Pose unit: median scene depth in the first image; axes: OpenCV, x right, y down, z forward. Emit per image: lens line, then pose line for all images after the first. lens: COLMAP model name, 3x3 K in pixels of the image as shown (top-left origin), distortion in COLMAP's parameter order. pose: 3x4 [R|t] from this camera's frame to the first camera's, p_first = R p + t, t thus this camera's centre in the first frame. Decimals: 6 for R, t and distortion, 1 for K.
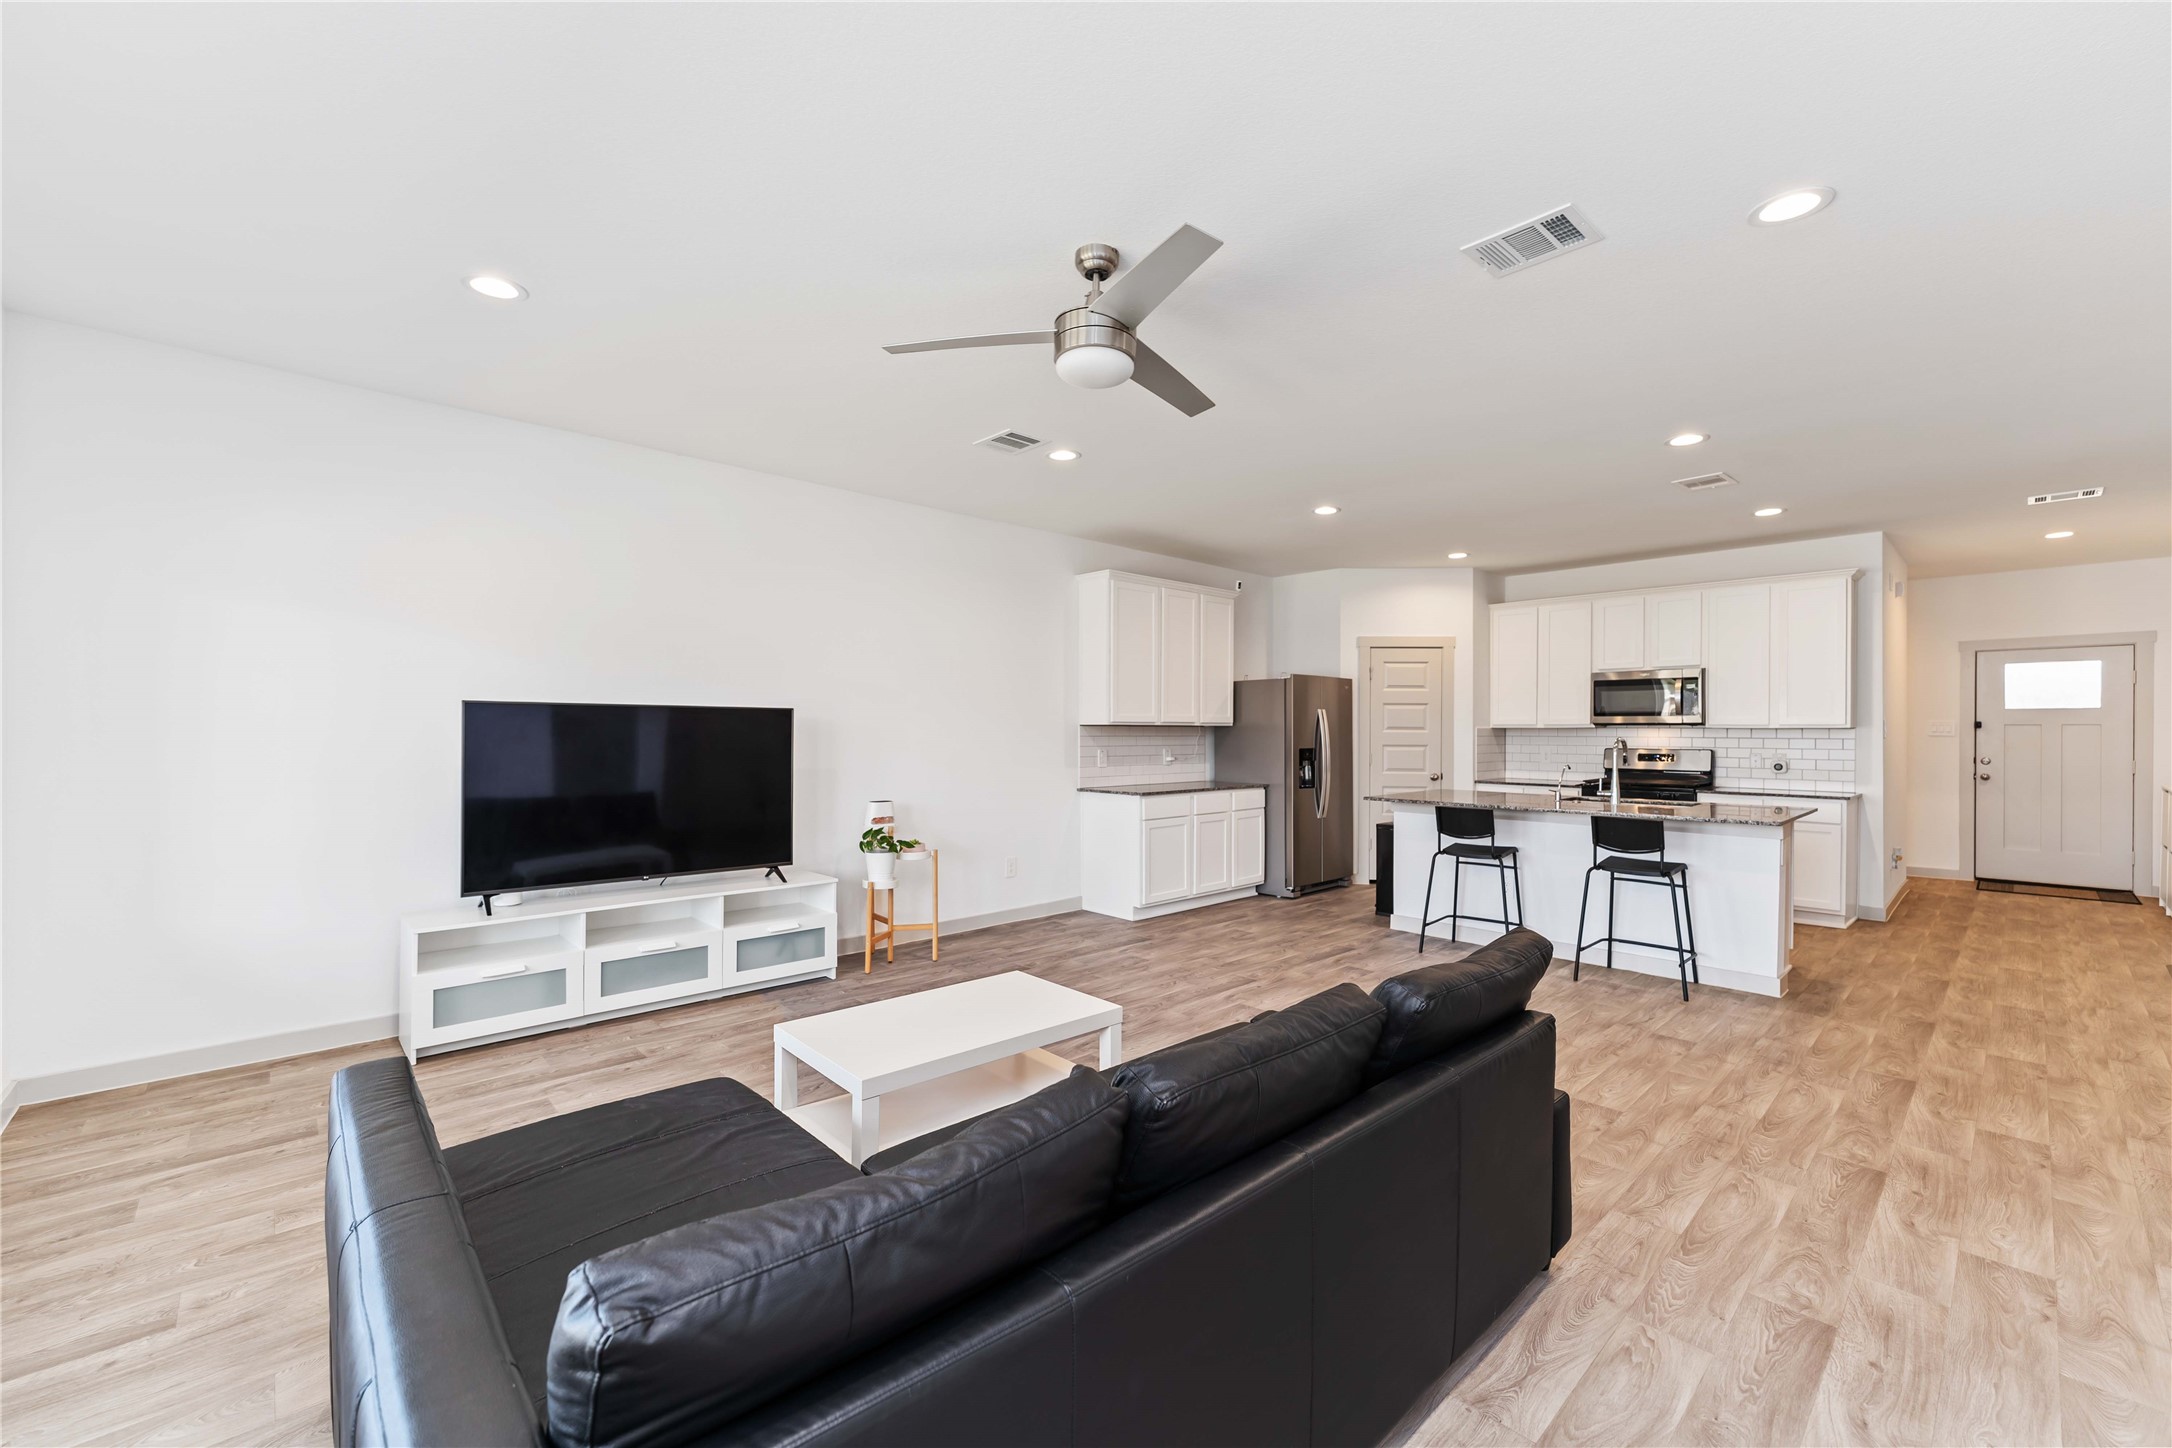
lens RADIAL K [[877.7, 0, 1073.4], [0, 877.7, 737.7], [0, 0, 1]] dist [-0.006160, 0.000433]
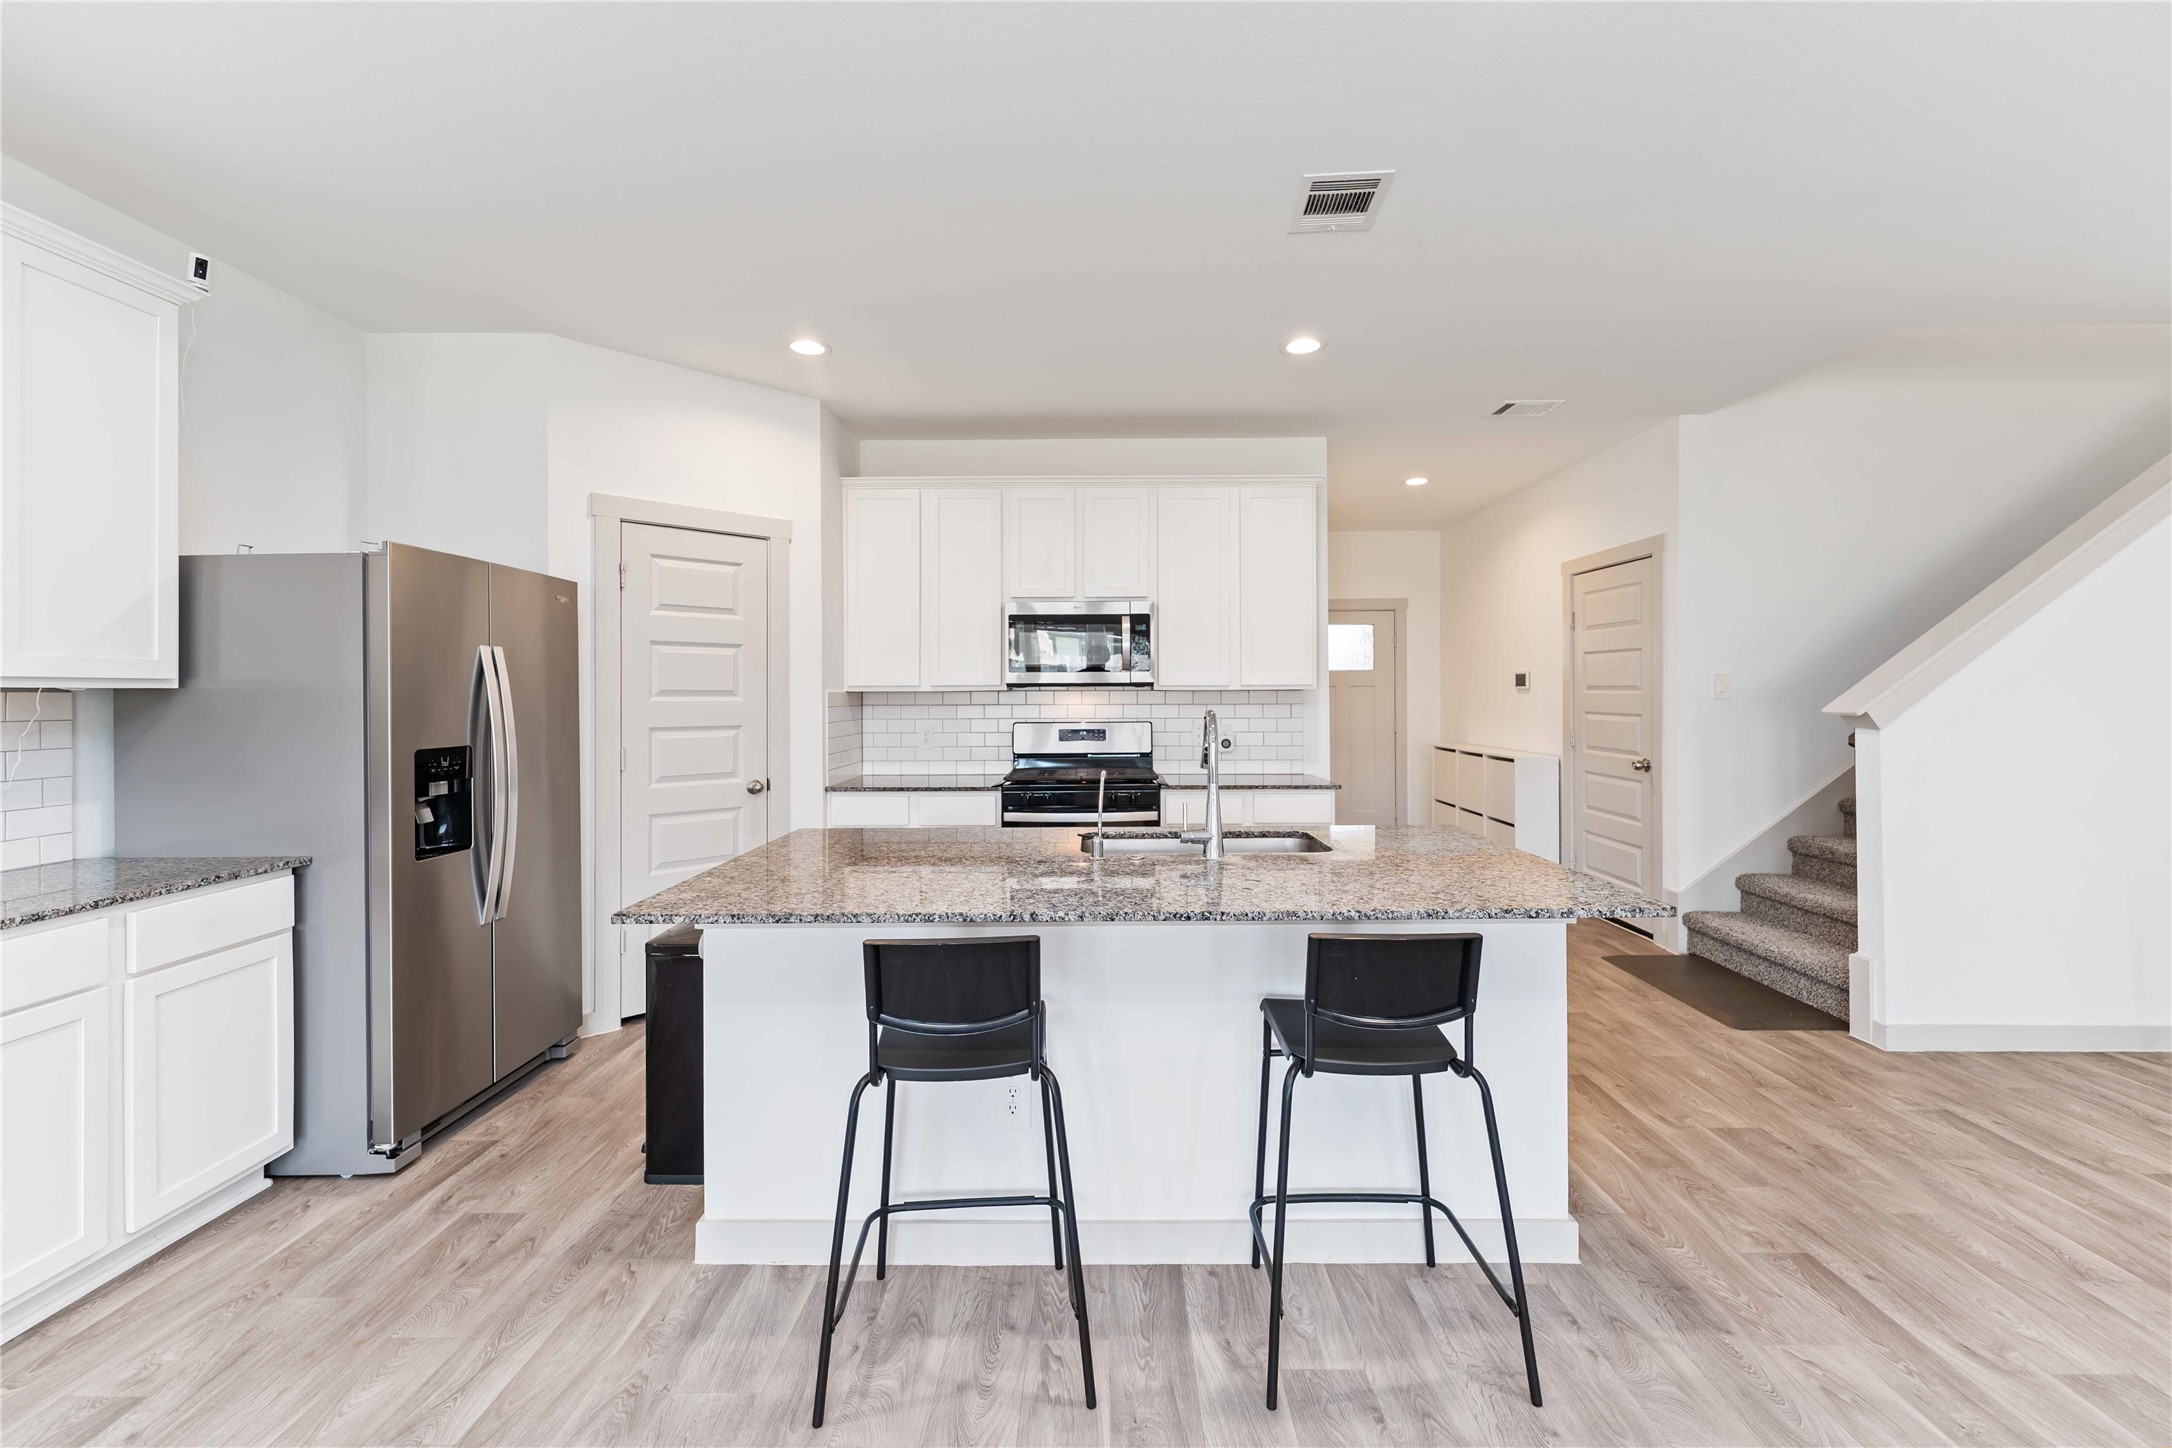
lens RADIAL K [[877.7, 0, 1096.9], [0, 877.7, 686.5], [0, 0, 1]] dist [-0.006160, 0.000433]
pose [[0.670397, -0.000024, 0.742002, 0.172778], [0.010543, 0.999899, -0.009493, -0.007550], [-0.741927, 0.014187, 0.670330, 0.531912]]
